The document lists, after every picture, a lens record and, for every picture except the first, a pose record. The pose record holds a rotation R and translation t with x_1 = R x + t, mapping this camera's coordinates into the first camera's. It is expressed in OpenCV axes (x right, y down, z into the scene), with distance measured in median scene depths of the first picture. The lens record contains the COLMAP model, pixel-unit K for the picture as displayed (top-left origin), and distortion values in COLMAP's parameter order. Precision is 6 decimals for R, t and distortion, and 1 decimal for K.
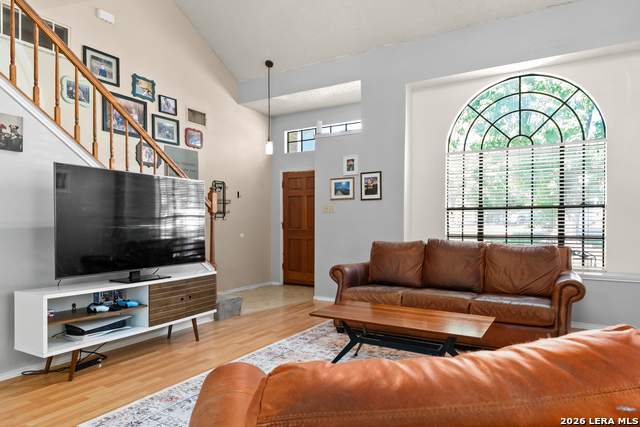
lens RADIAL K [[398.2, 0, 315.4], [0, 398.2, 226.8], [0, 0, 1]] dist [-0.001123, -0.000802]
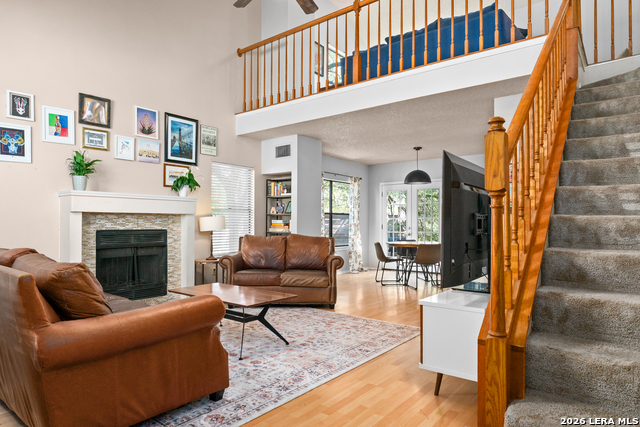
lens RADIAL K [[398.2, 0, 320.7], [0, 398.2, 216.7], [0, 0, 1]] dist [-0.001123, -0.000802]
pose [[-0.991733, -0.003649, 0.128267, -0.159570], [-0.004757, 0.999954, -0.008334, -0.010988], [-0.128231, -0.008876, -0.991705, 1.460632]]
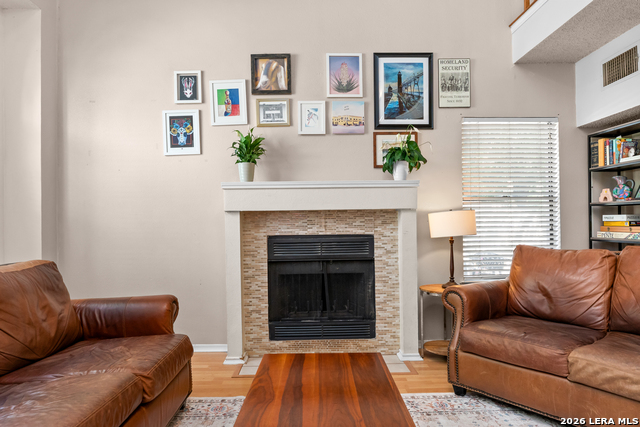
lens RADIAL K [[398.2, 0, 321.0], [0, 398.2, 217.9], [0, 0, 1]] dist [-0.001123, -0.000802]
pose [[-0.527555, 0.012502, 0.849429, -0.139742], [0.017332, 0.999842, -0.003951, -0.011018], [-0.849344, 0.012637, -0.527689, 0.816212]]
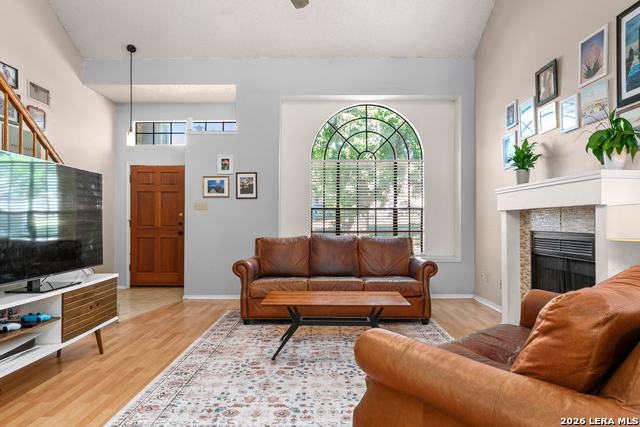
lens RADIAL K [[398.2, 0, 318.9], [0, 398.2, 214.4], [0, 0, 1]] dist [-0.001123, -0.000802]
pose [[0.862973, 0.007255, 0.505198, -0.281729], [0.005034, 0.999724, -0.022955, -0.000583], [-0.505225, 0.022353, 0.862698, -0.012035]]
